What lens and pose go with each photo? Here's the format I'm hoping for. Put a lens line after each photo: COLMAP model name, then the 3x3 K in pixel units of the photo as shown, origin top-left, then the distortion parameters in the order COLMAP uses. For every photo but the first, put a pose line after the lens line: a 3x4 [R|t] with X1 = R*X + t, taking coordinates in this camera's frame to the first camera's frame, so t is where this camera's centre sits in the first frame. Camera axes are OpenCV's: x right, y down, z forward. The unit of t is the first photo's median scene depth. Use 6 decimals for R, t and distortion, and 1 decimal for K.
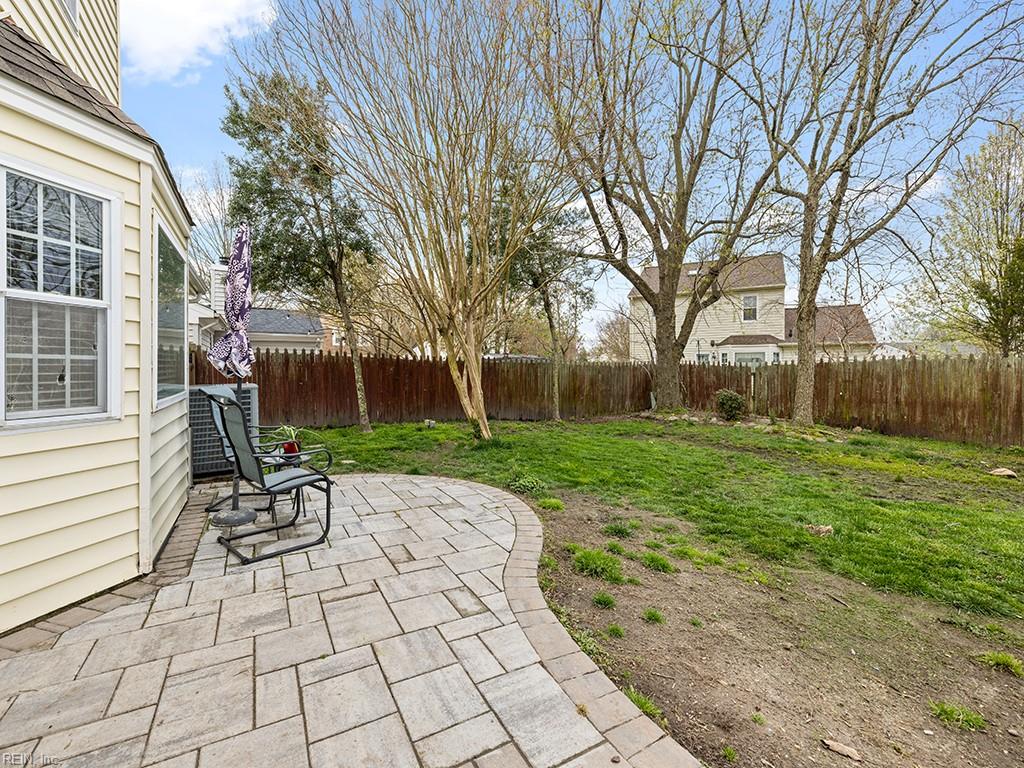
lens RADIAL K [[438.8, 0, 516.6], [0, 438.8, 375.1], [0, 0, 1]] dist [0.003573, 0.000225]
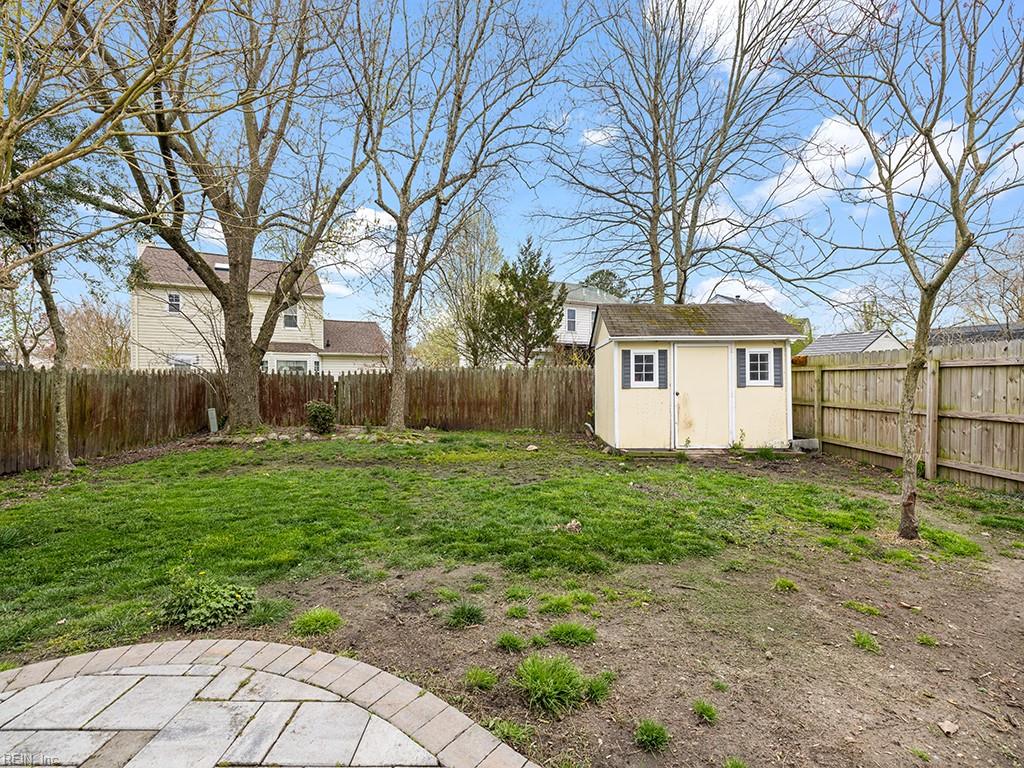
lens RADIAL K [[438.8, 0, 515.7], [0, 438.8, 383.0], [0, 0, 1]] dist [0.003573, 0.000225]
pose [[0.522761, -0.018847, 0.852271, -0.090207], [0.019324, 0.999761, 0.010256, -0.006100], [-0.852261, 0.011108, 0.523000, 0.159086]]
